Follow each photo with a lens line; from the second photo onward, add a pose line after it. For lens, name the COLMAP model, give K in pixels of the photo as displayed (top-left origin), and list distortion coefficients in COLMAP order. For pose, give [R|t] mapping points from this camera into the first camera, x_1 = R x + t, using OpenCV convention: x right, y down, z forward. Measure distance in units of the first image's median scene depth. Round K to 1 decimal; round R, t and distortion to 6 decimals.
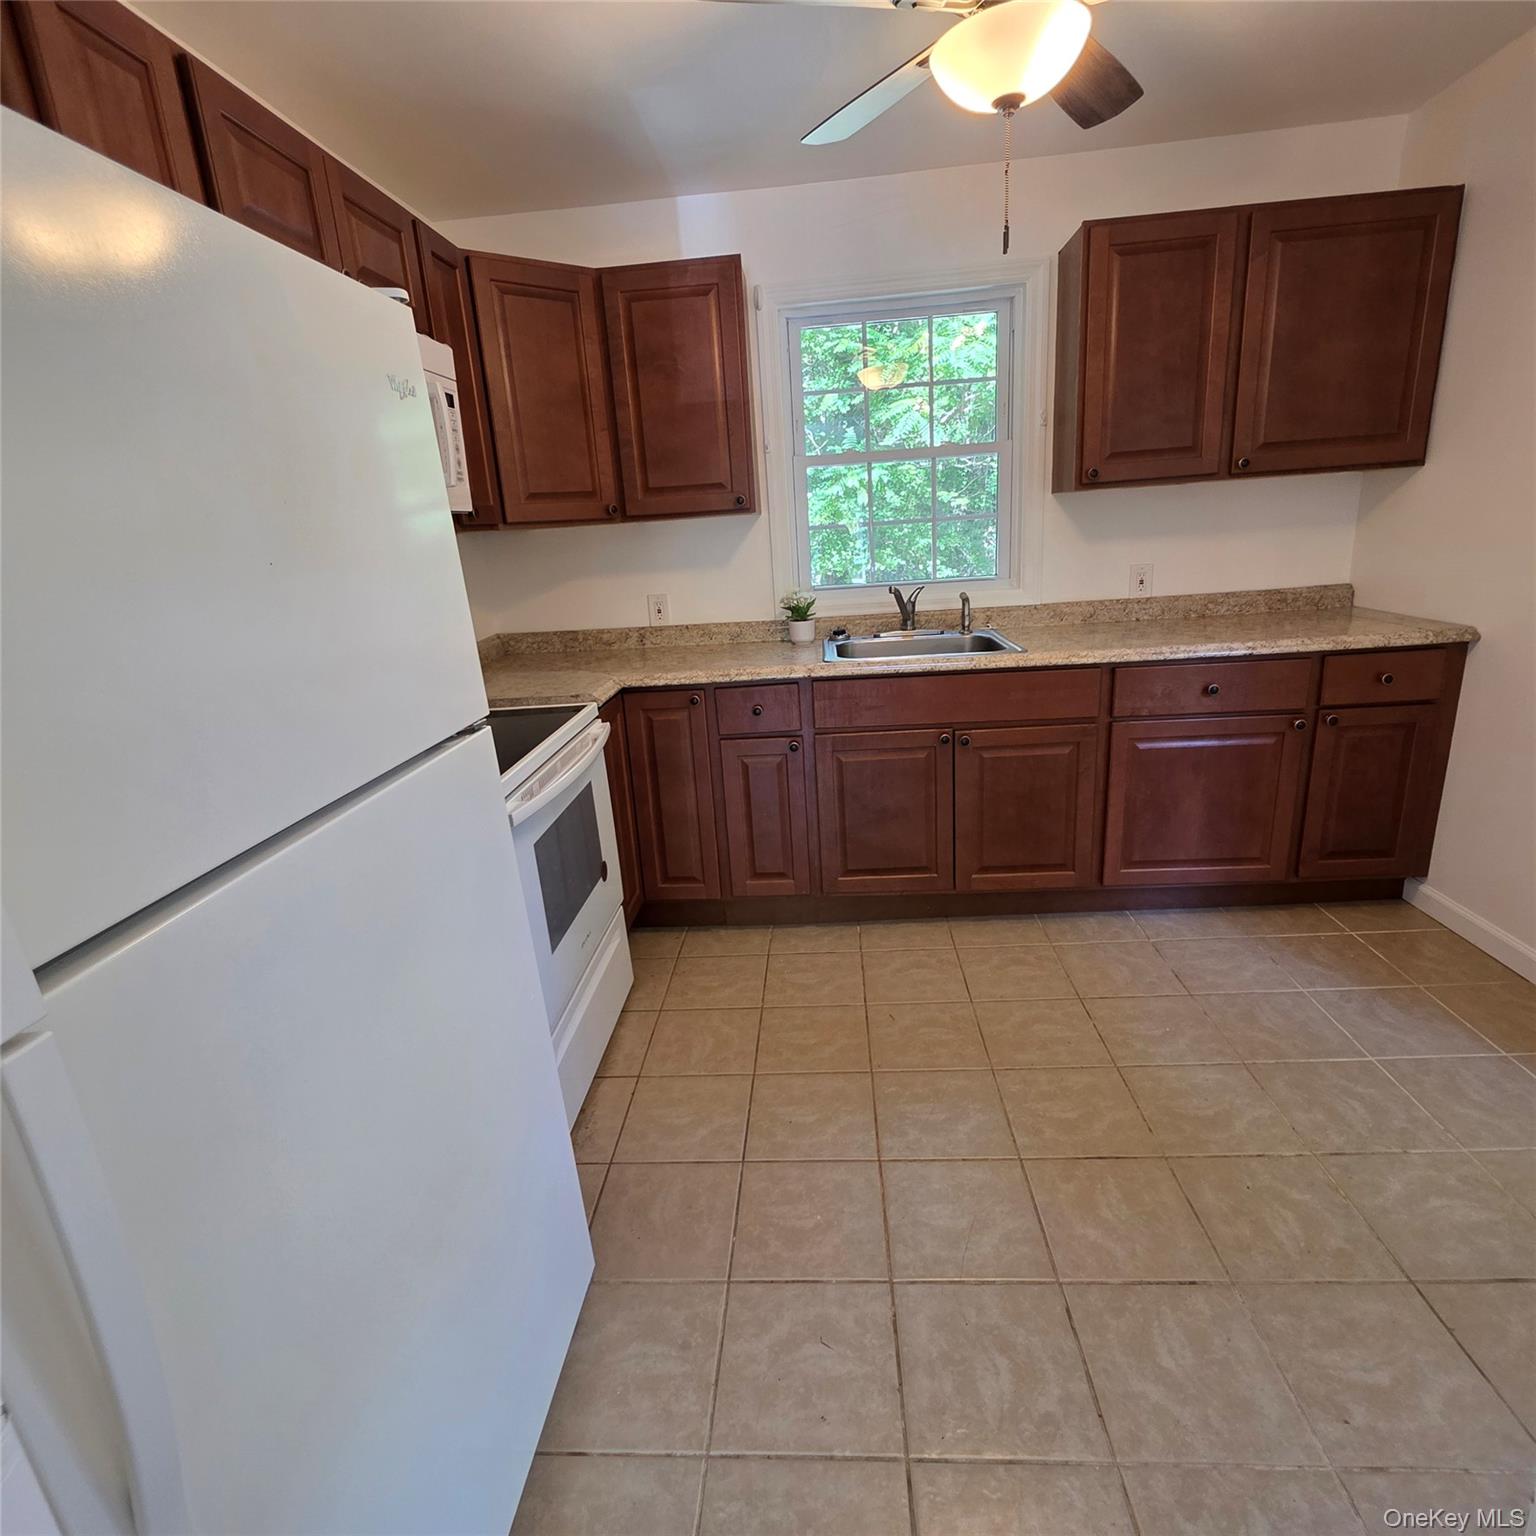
lens RADIAL K [[825.7, 0, 765.7], [0, 825.7, 767.0], [0, 0, 1]] dist [0.000784, -0.000582]
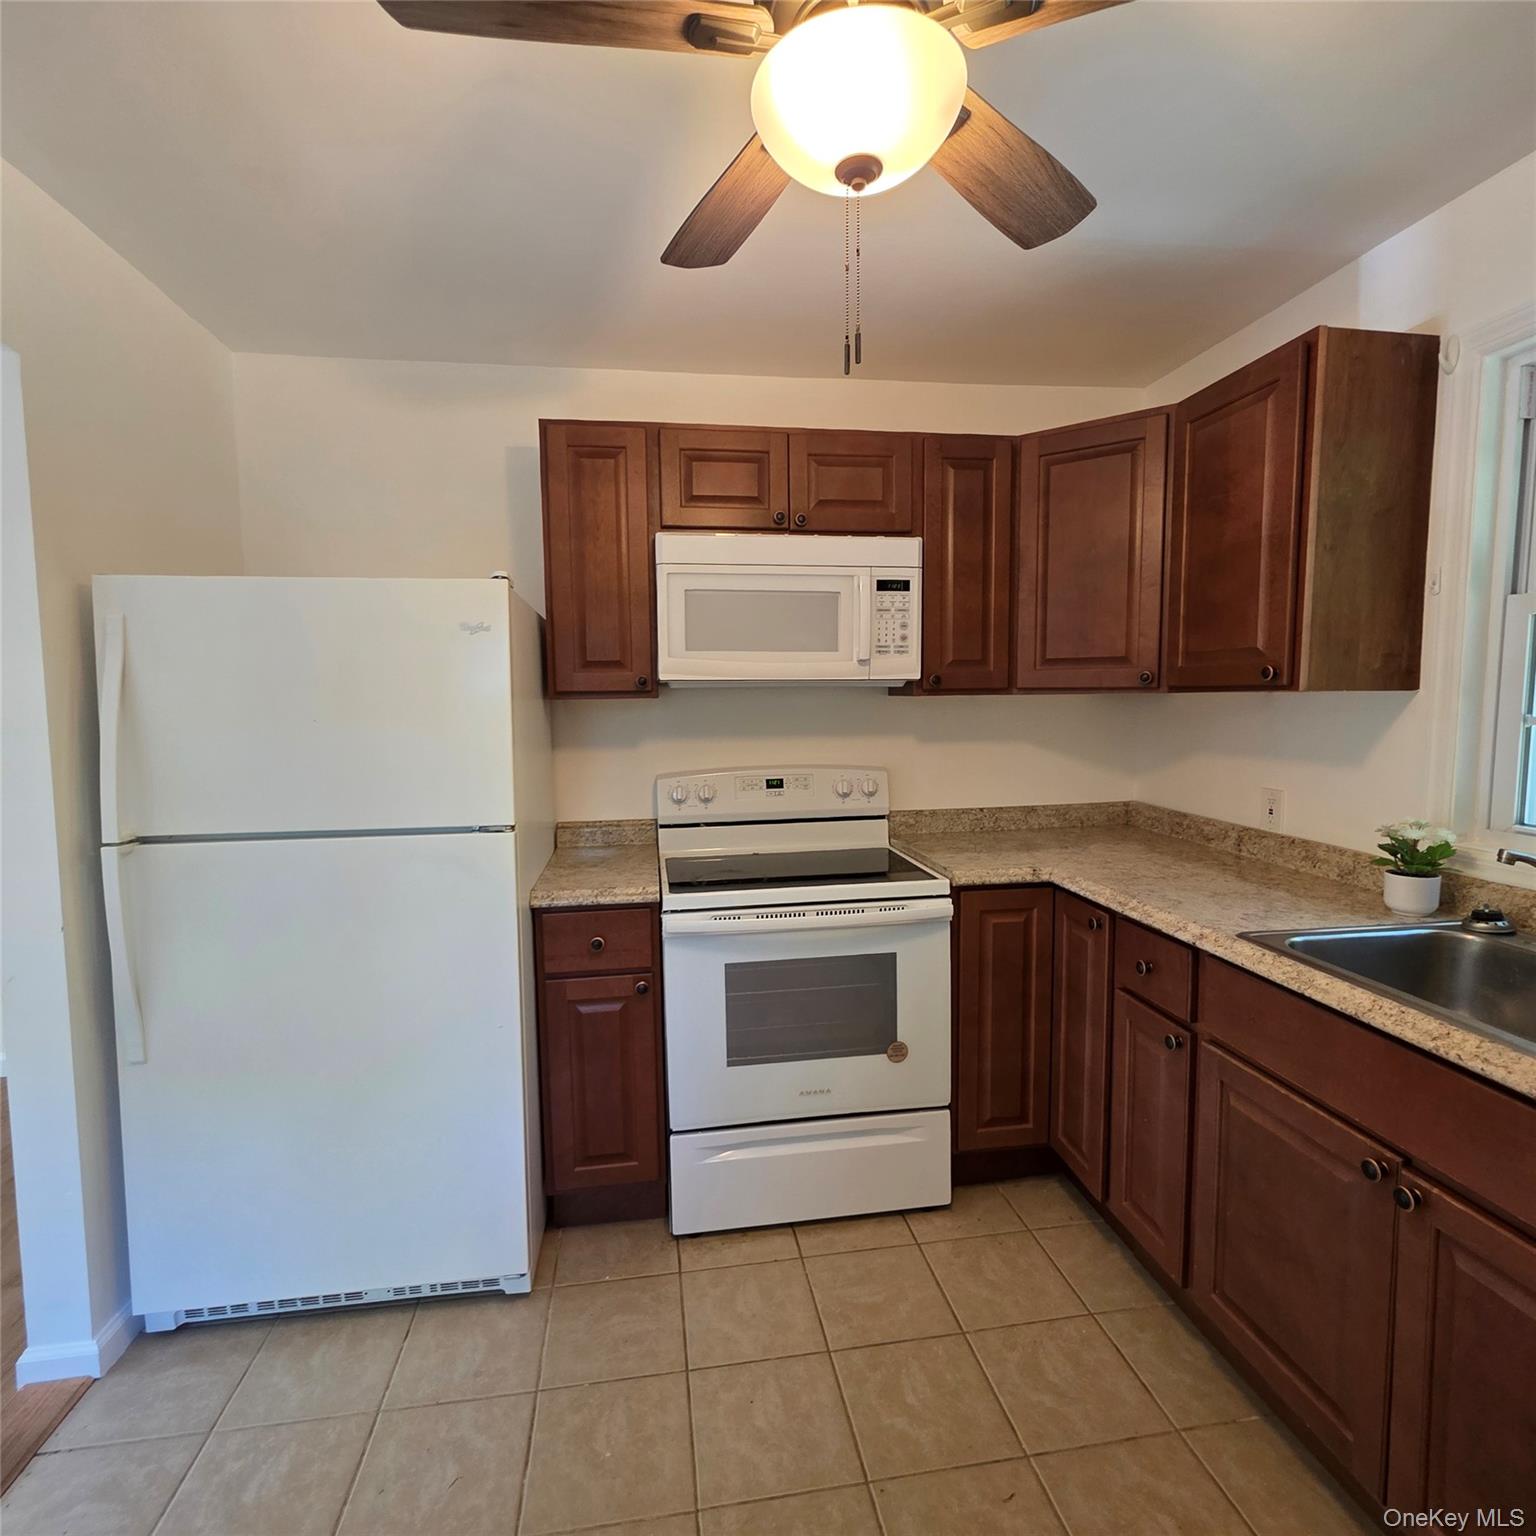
lens RADIAL K [[825.7, 0, 765.7], [0, 825.7, 767.0], [0, 0, 1]] dist [0.000784, -0.000582]
pose [[0.218411, 0.146066, -0.964863, 0.569030], [-0.280846, 0.956312, 0.081198, -0.196666], [0.934571, 0.253243, 0.249891, 0.486502]]
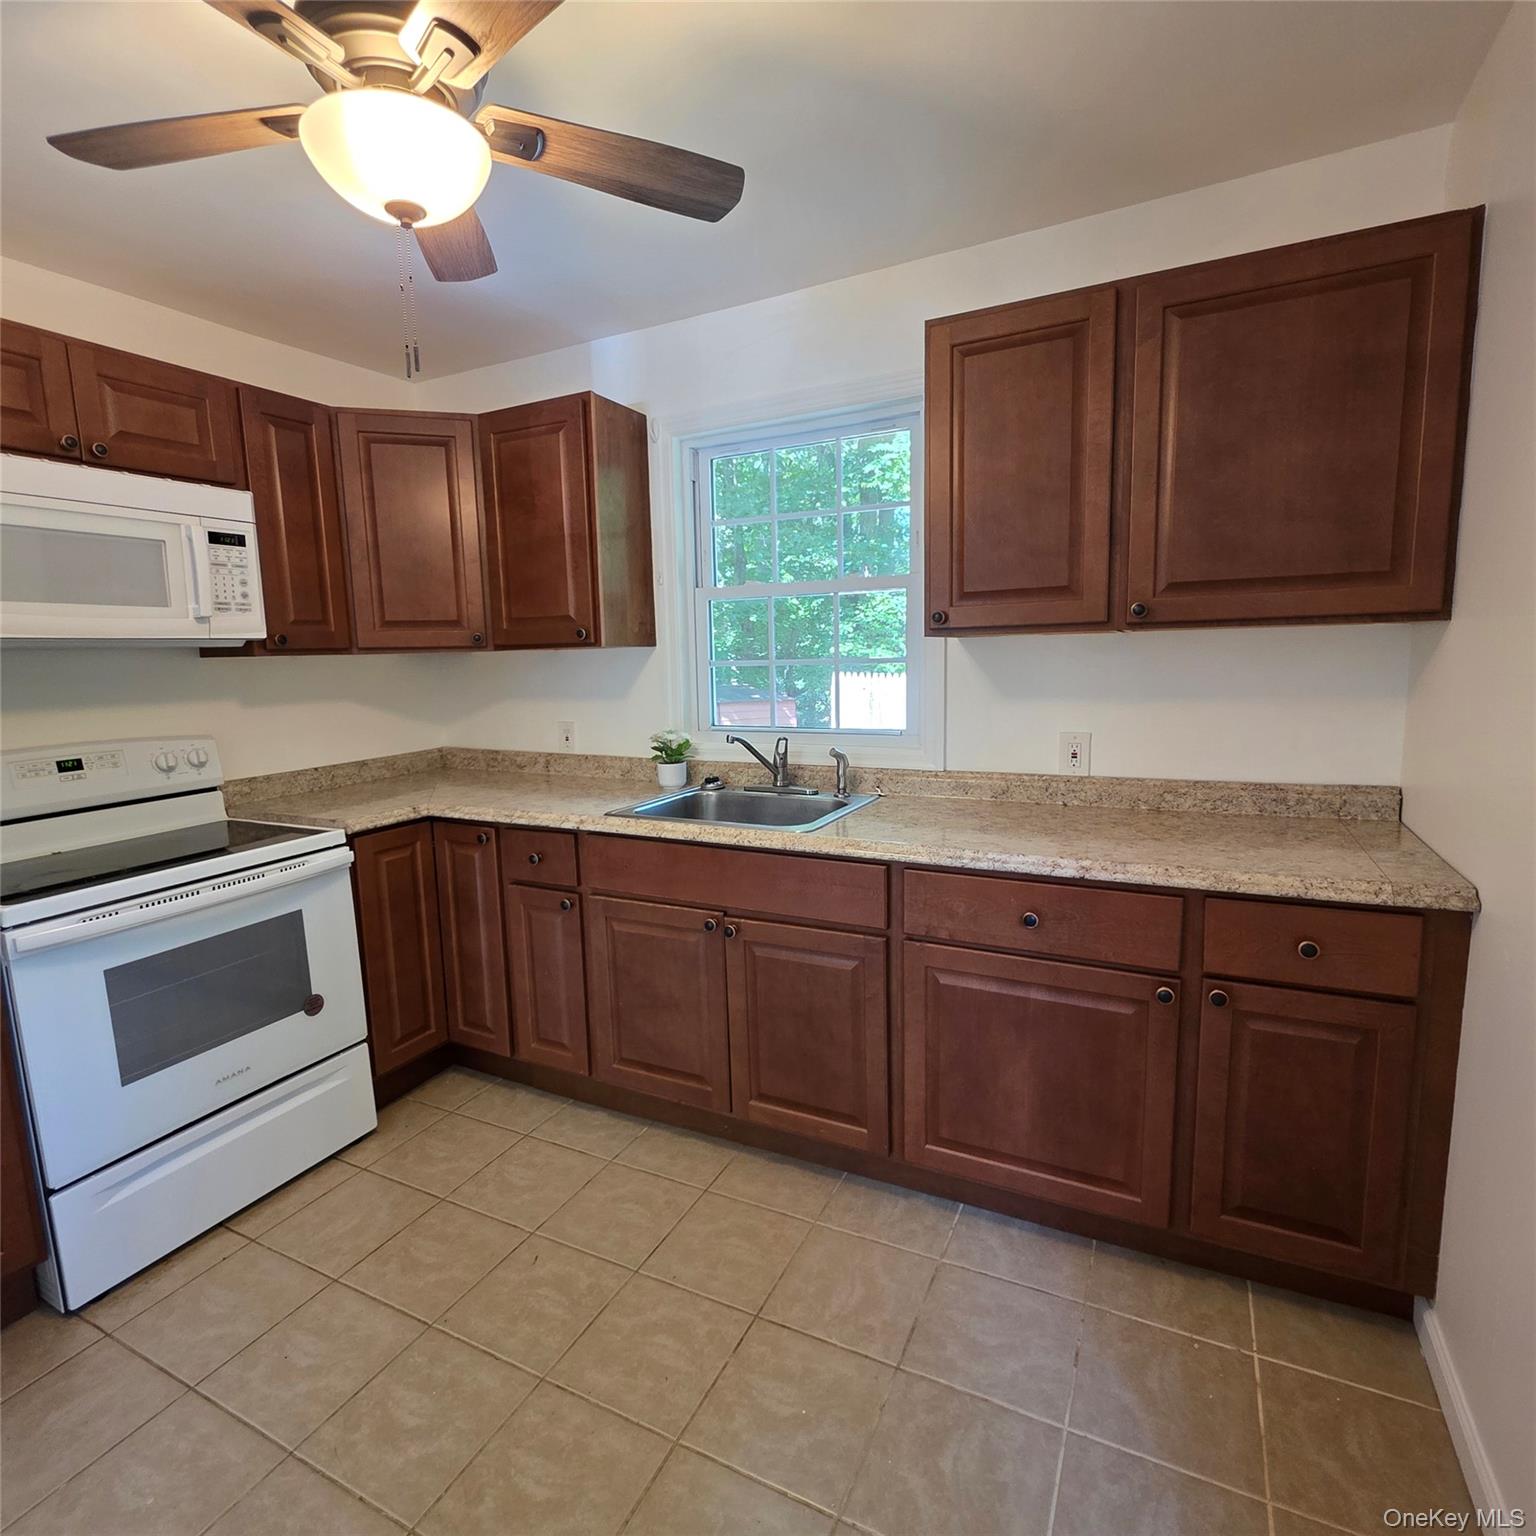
lens RADIAL K [[825.7, 0, 765.7], [0, 825.7, 767.0], [0, 0, 1]] dist [0.000784, -0.000582]
pose [[0.919293, 0.096546, -0.381547, 0.564952], [-0.144807, 0.984414, -0.099802, -0.113654], [0.365965, 0.146998, 0.918946, 0.239956]]
